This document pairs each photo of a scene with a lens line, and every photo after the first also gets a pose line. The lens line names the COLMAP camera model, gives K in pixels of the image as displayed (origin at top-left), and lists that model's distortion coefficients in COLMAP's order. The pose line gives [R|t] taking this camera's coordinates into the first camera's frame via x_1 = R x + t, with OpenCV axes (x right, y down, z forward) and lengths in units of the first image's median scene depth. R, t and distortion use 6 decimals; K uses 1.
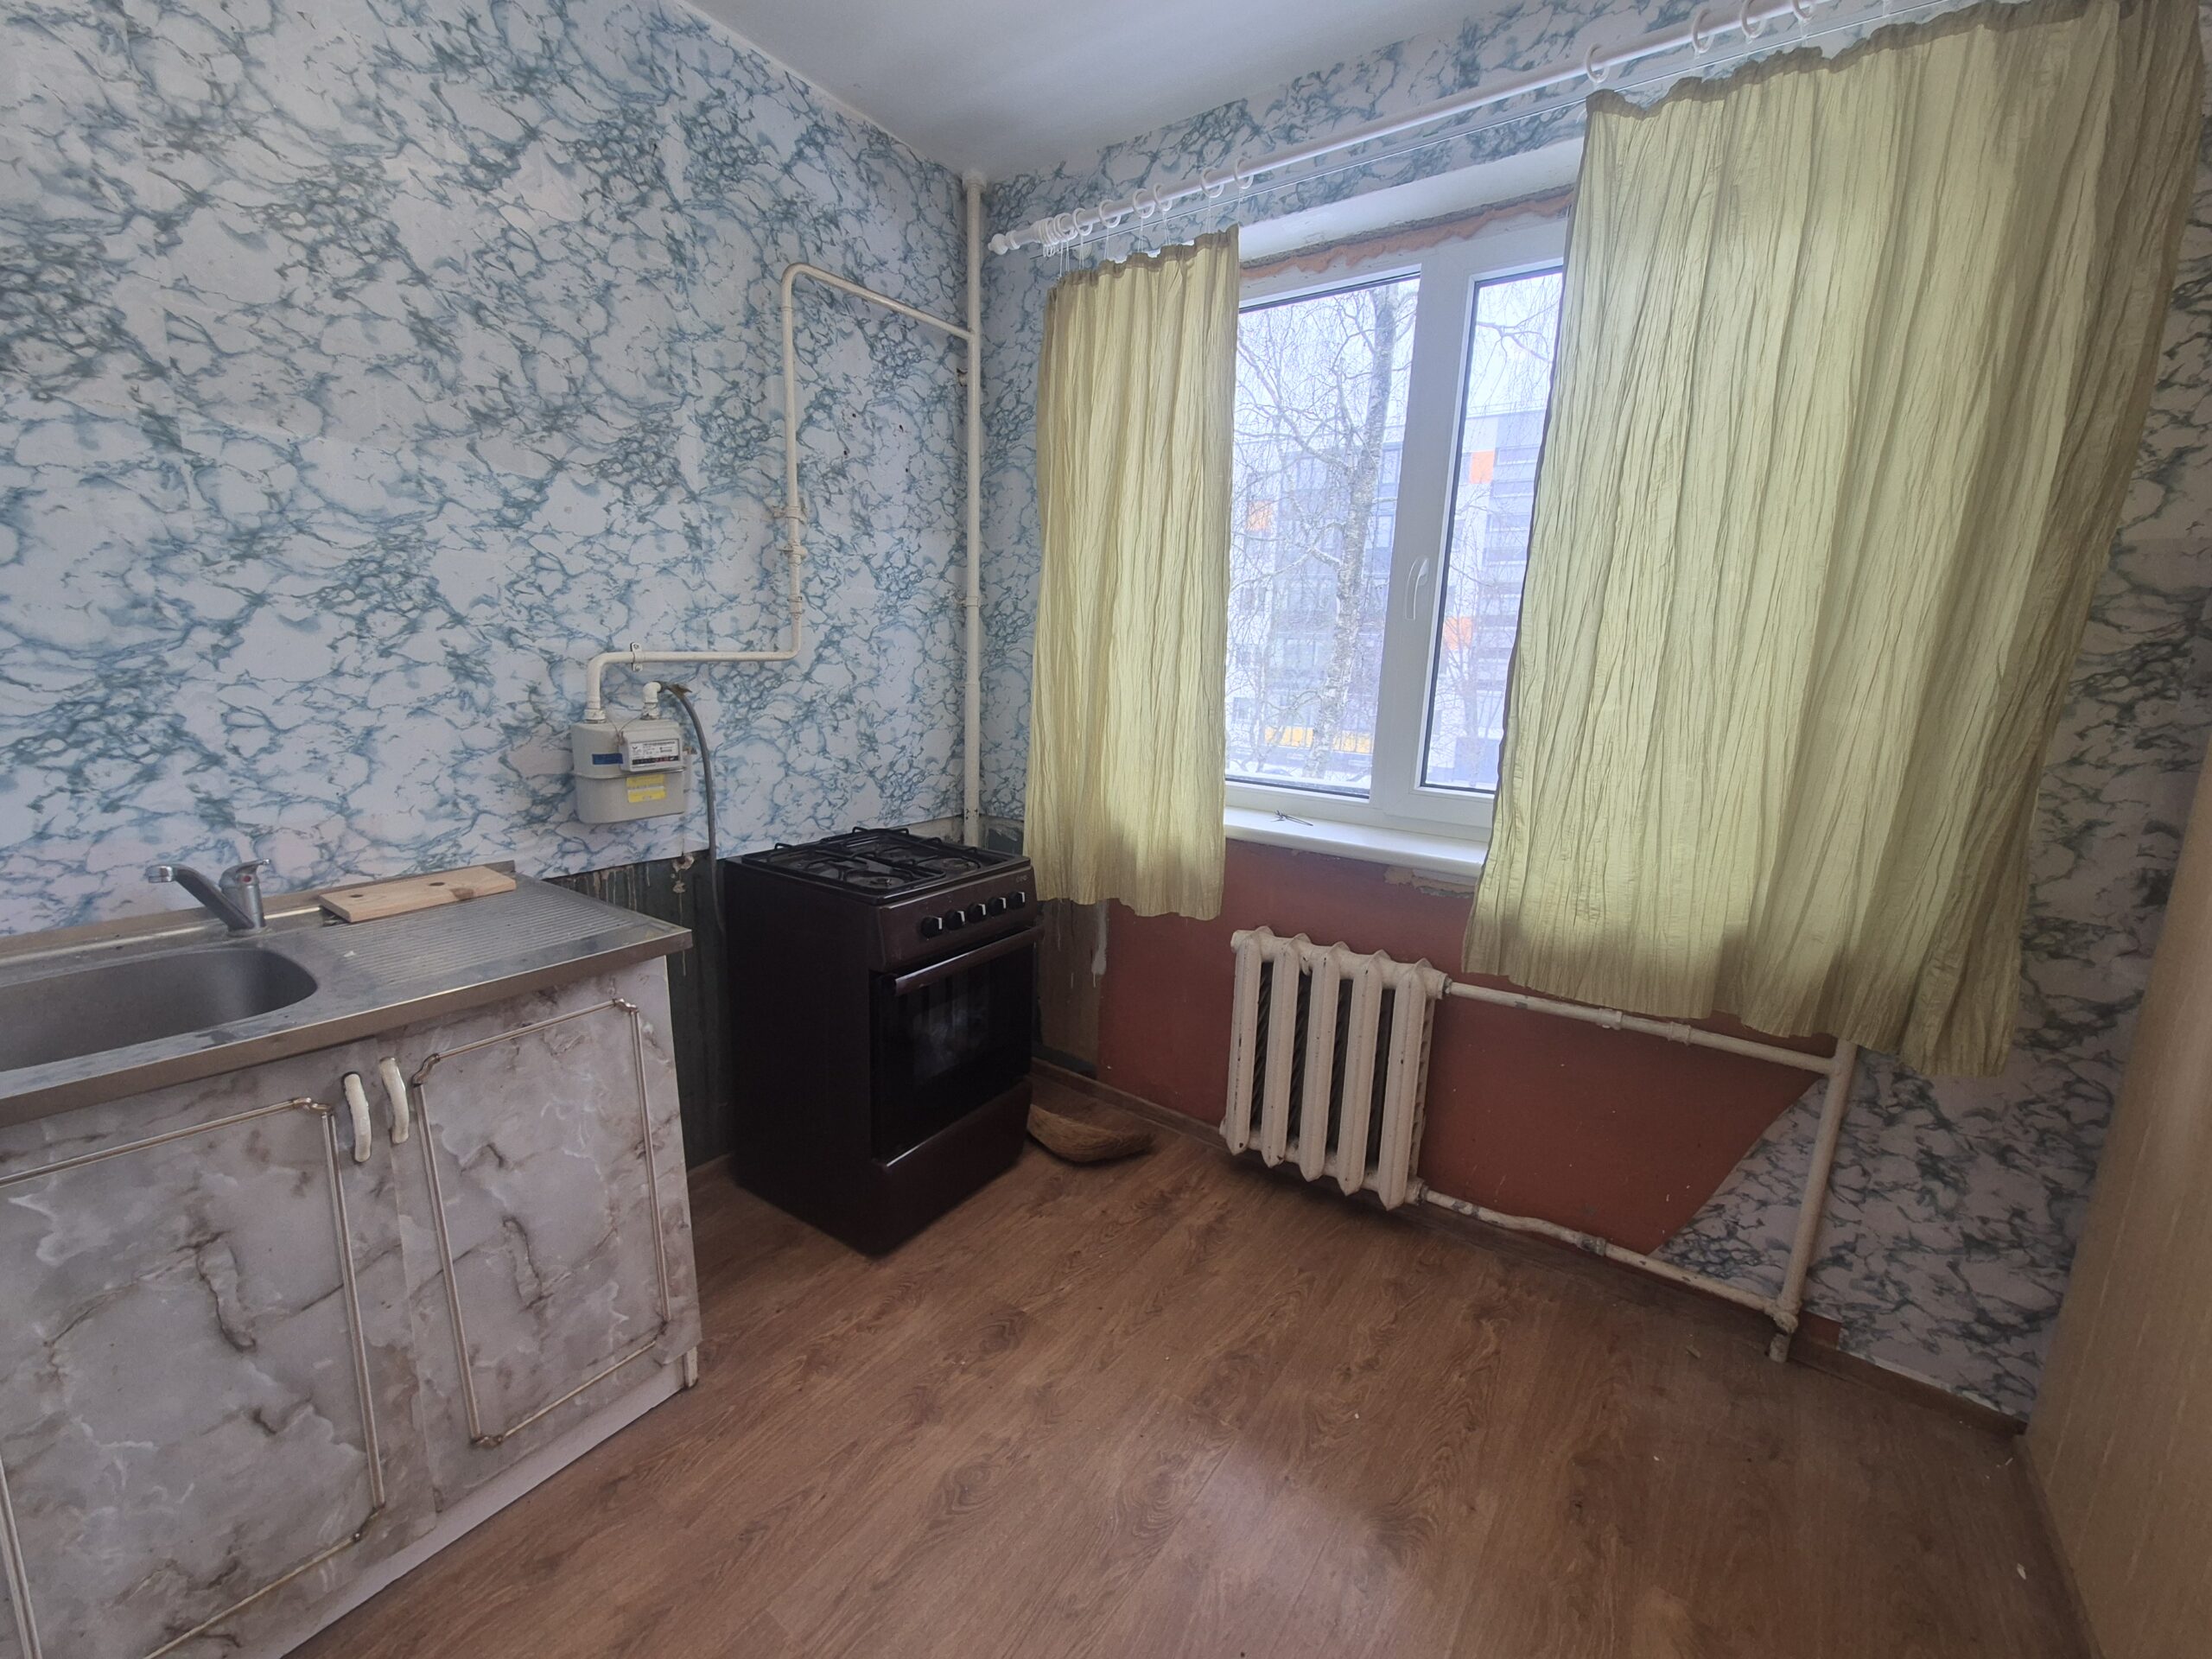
lens RADIAL K [[903.3, 0, 1098.9], [0, 903.3, 842.9], [0, 0, 1]] dist [-0.003400, -0.000236]
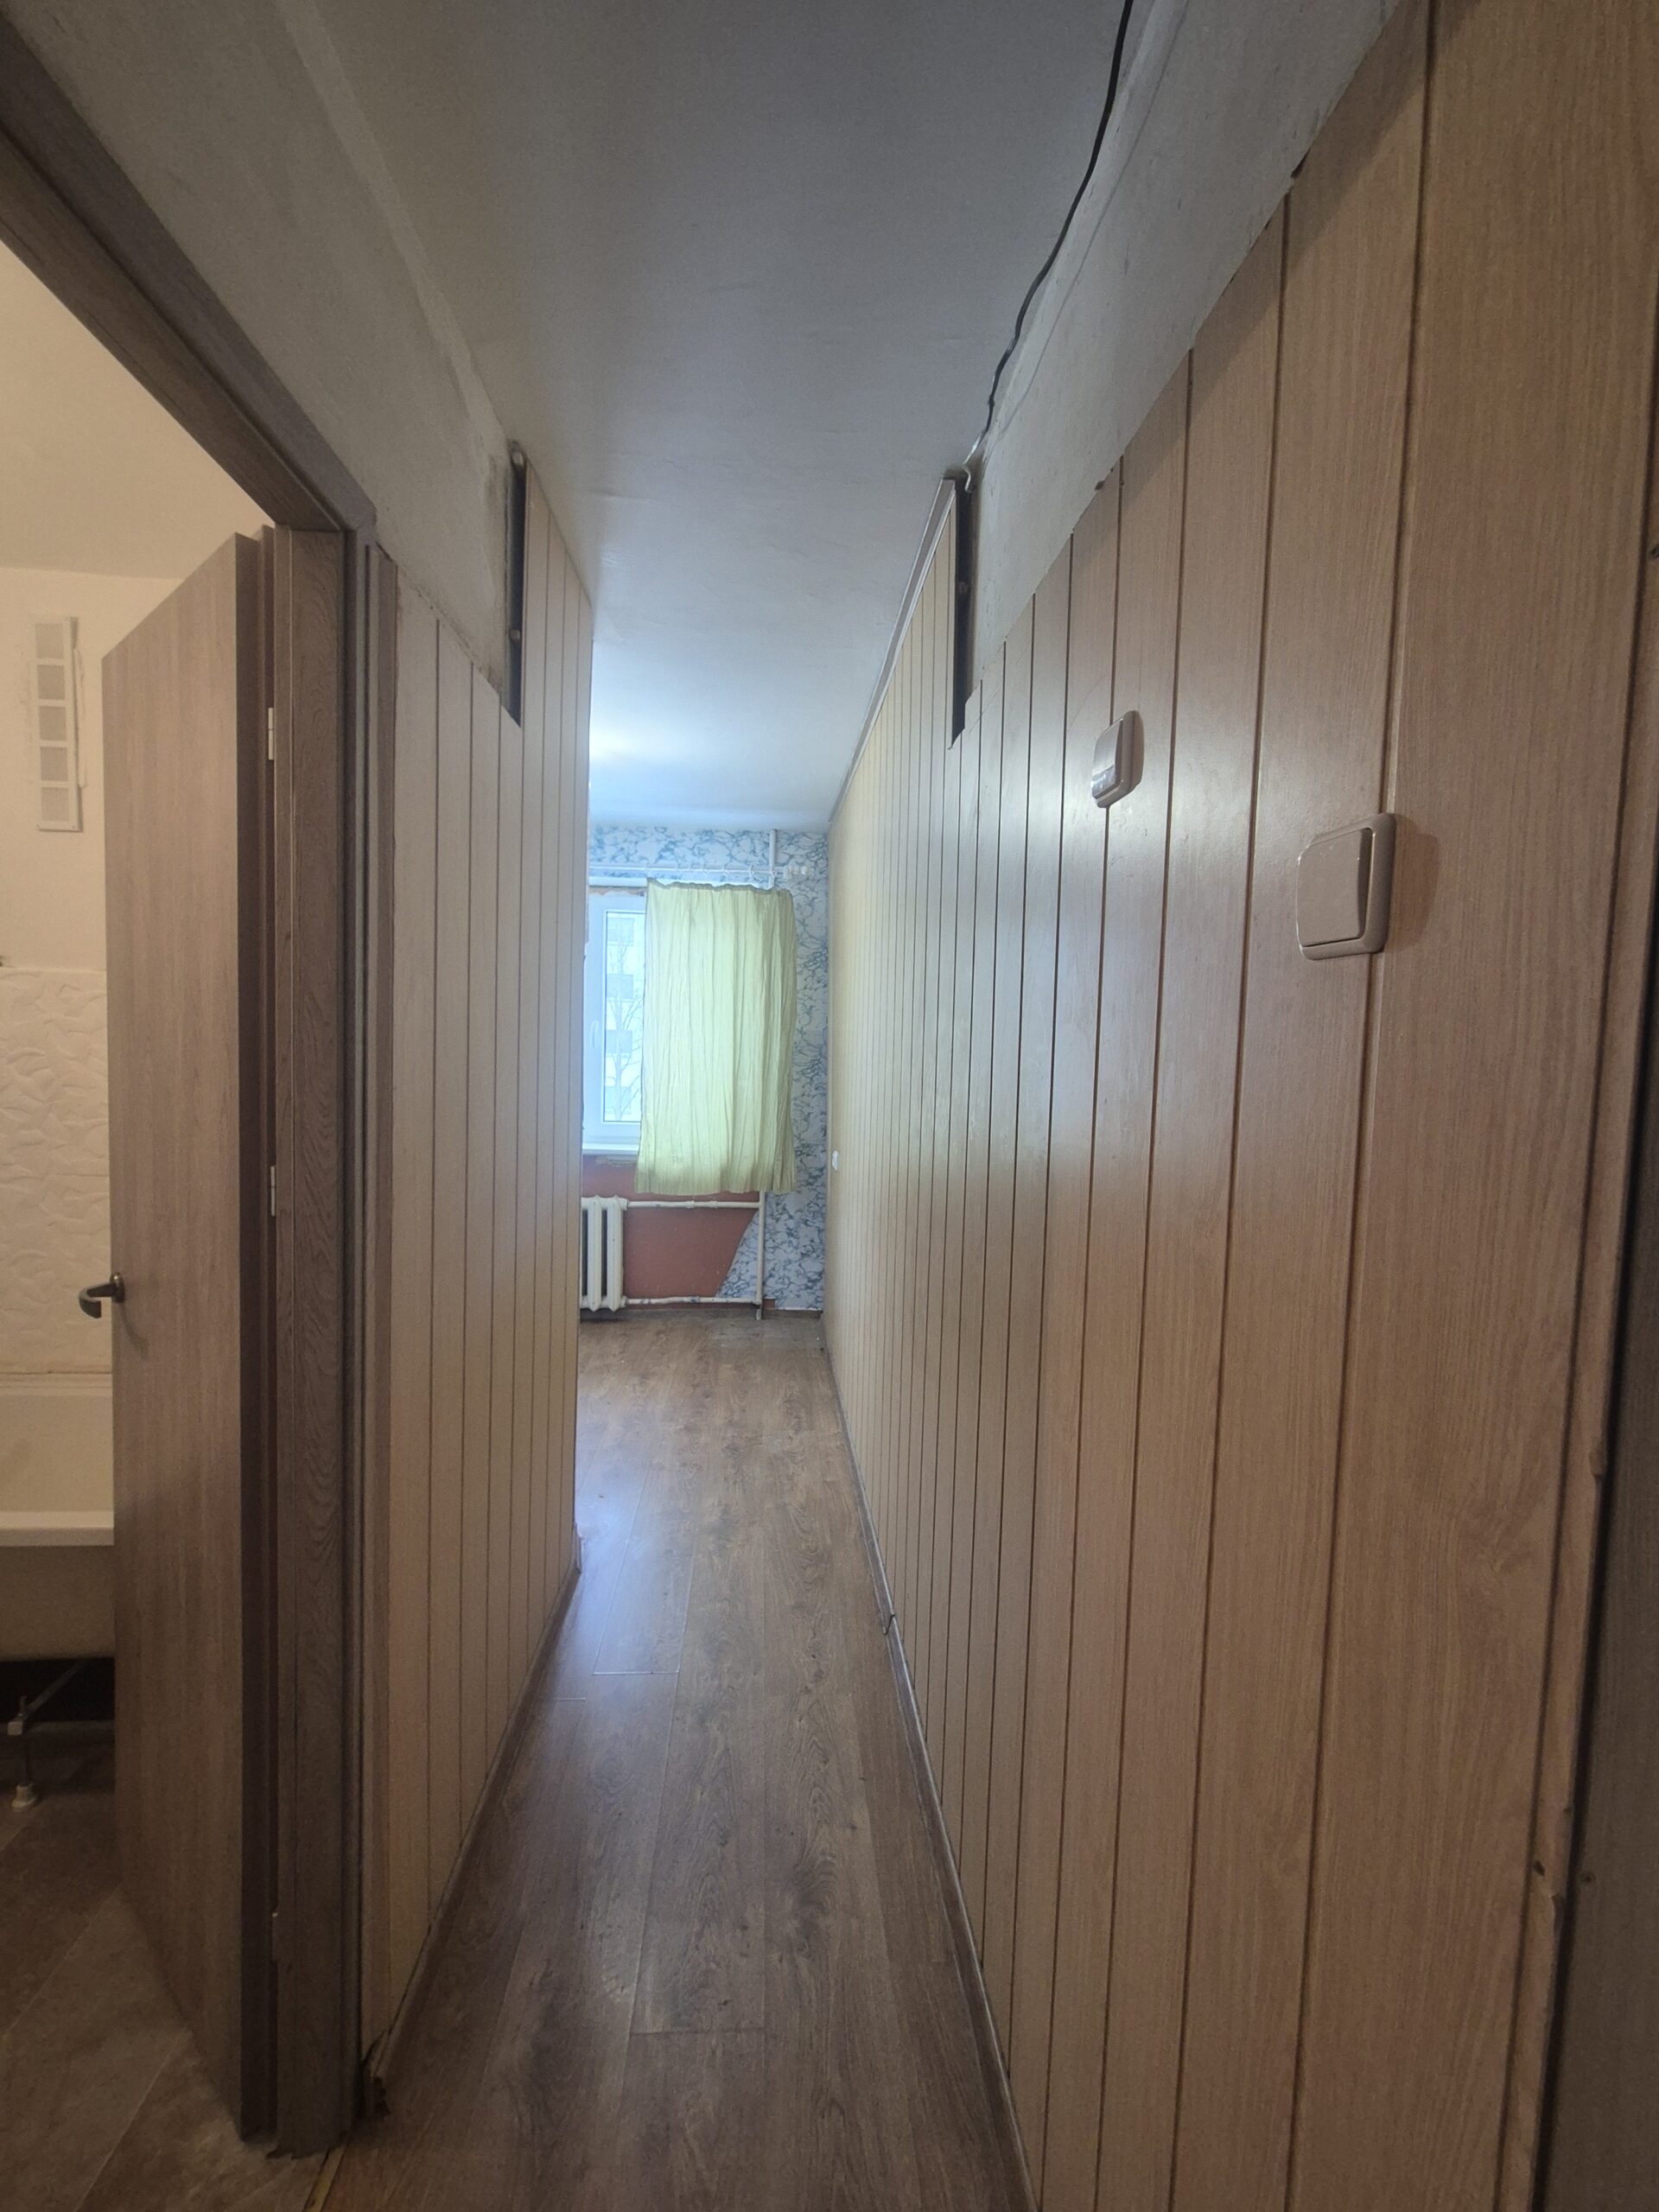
lens RADIAL K [[903.3, 0, 809.6], [0, 903.3, 1094.2], [0, 0, 1]] dist [-0.003400, -0.000236]
pose [[0.778846, -0.044969, 0.625601, -0.780565], [0.128513, 0.987706, -0.088996, 0.165115], [-0.613908, 0.149712, 0.775050, -1.276946]]
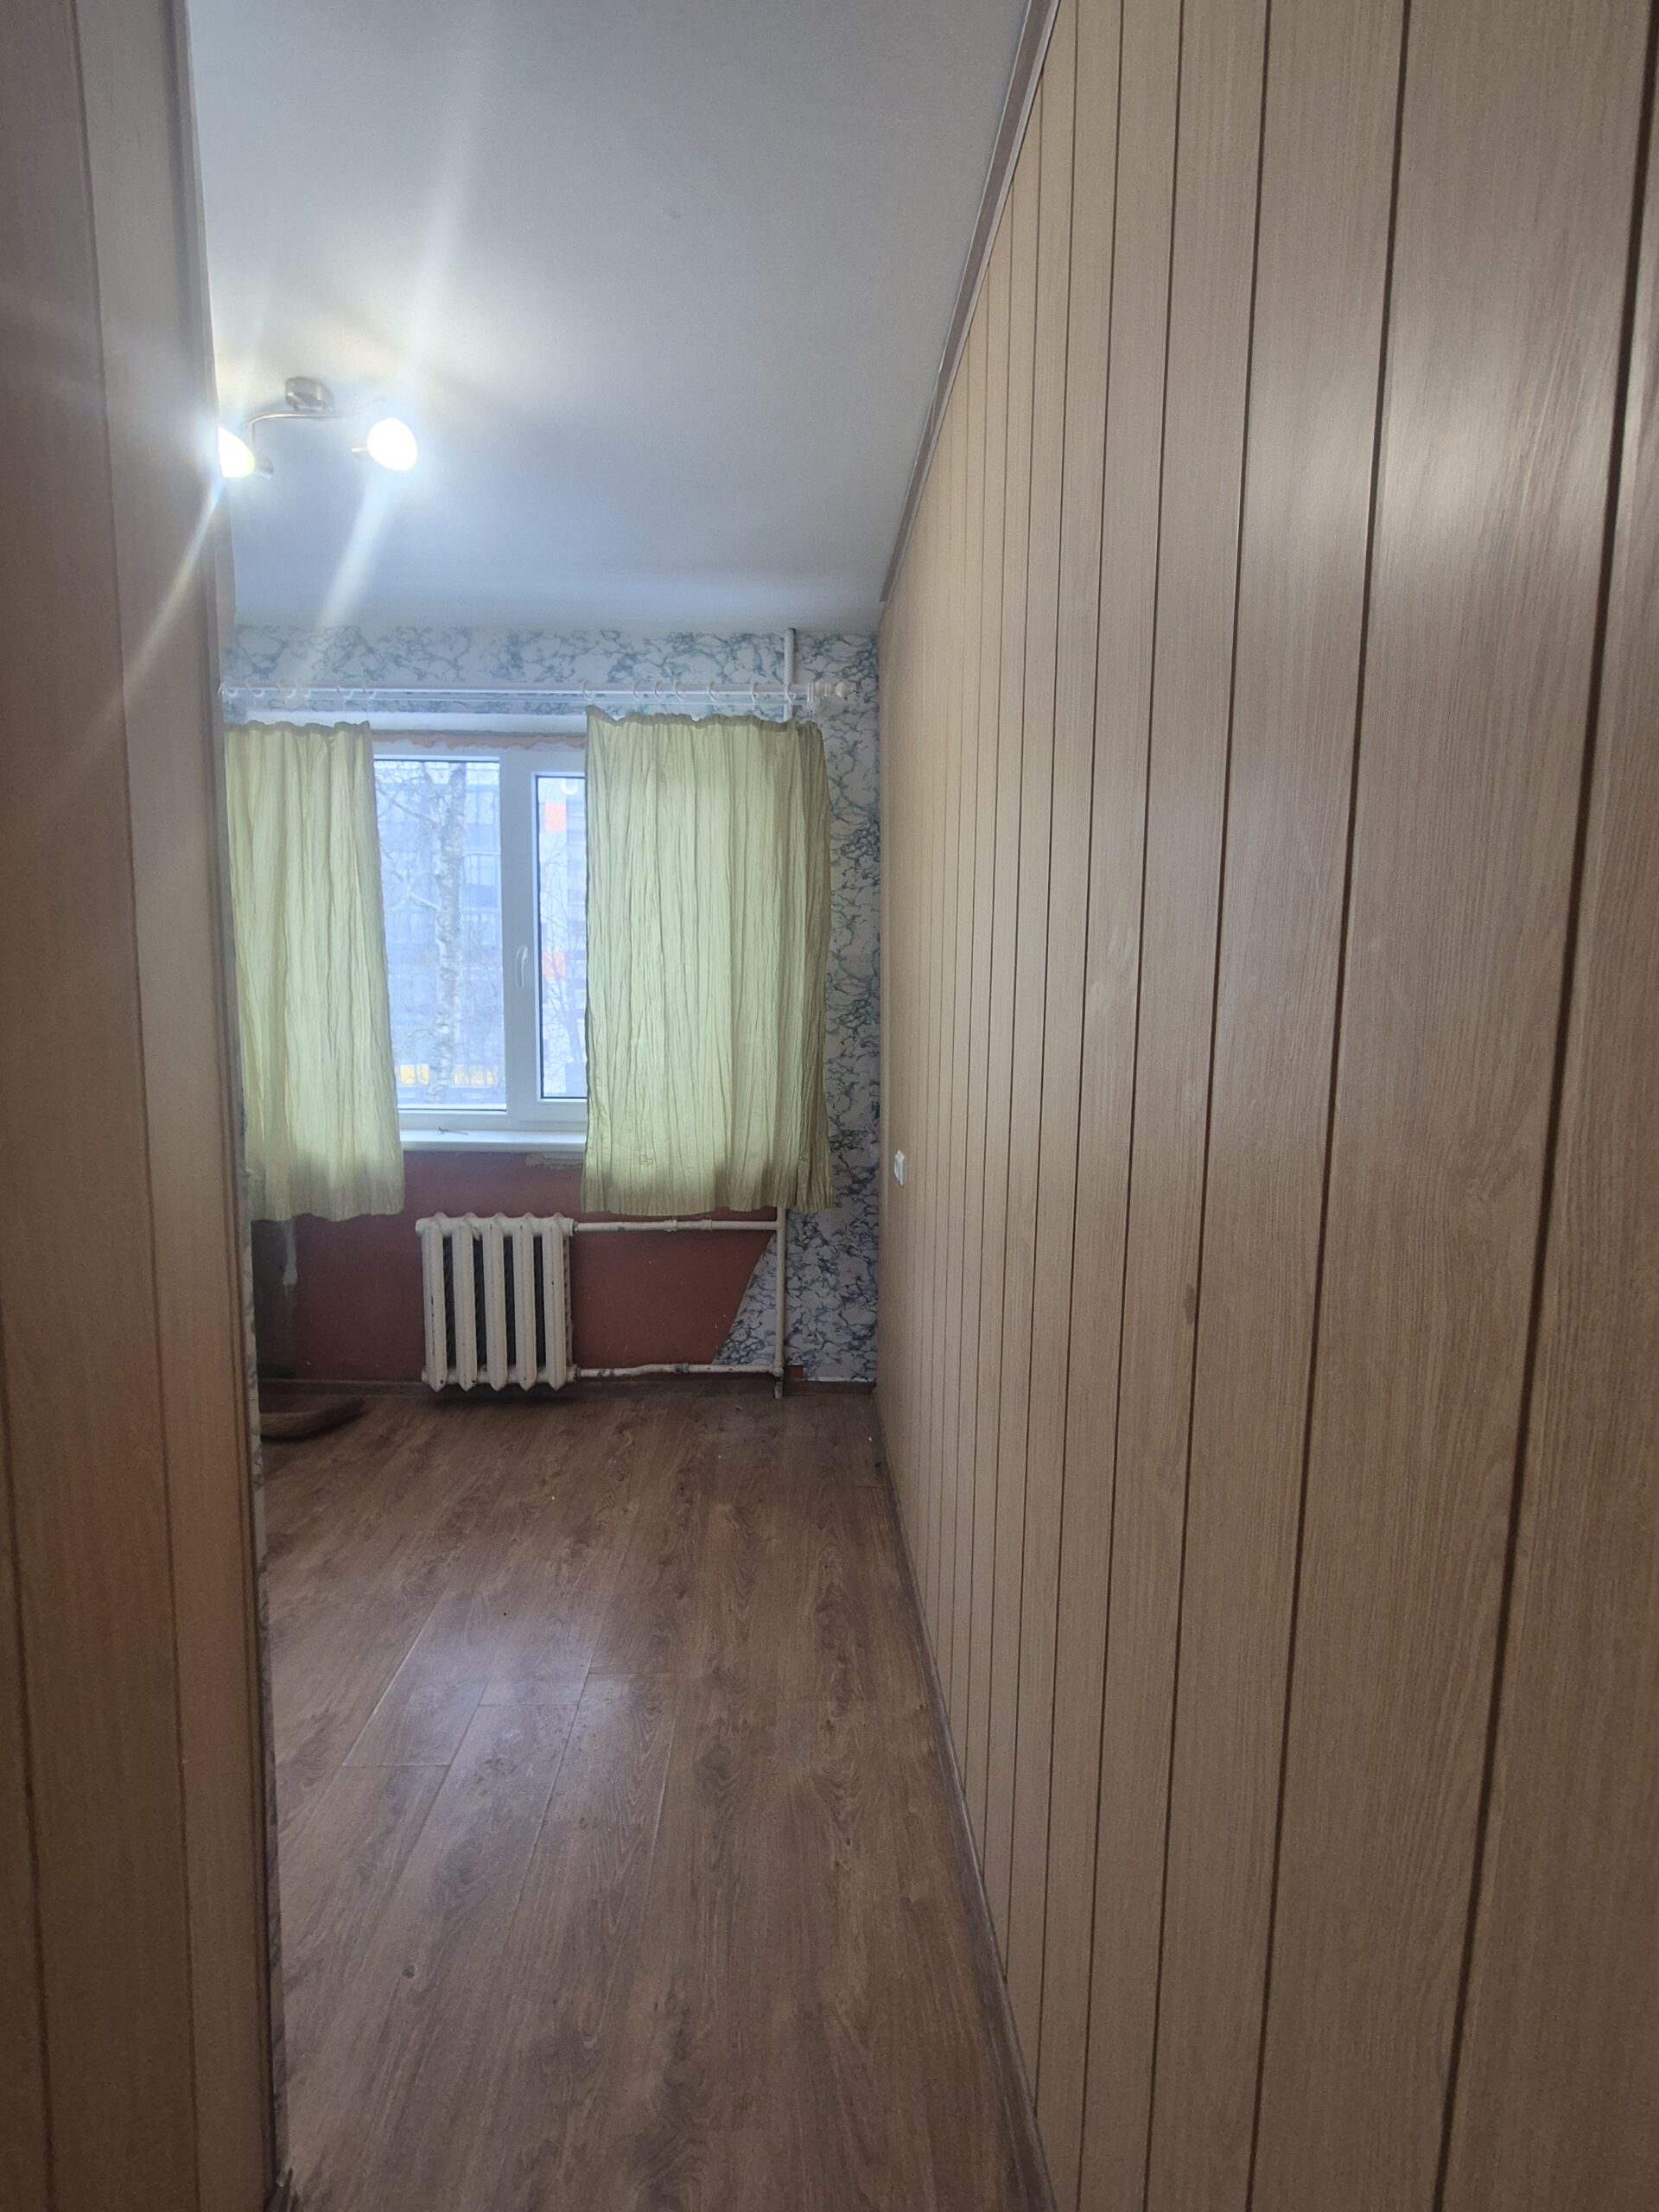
lens RADIAL K [[903.3, 0, 809.6], [0, 903.3, 1094.2], [0, 0, 1]] dist [-0.003400, -0.000236]
pose [[0.800708, -0.086690, 0.592750, -0.200004], [0.137882, 0.989578, -0.041529, 0.063320], [-0.582972, 0.114982, 0.804315, -0.532562]]
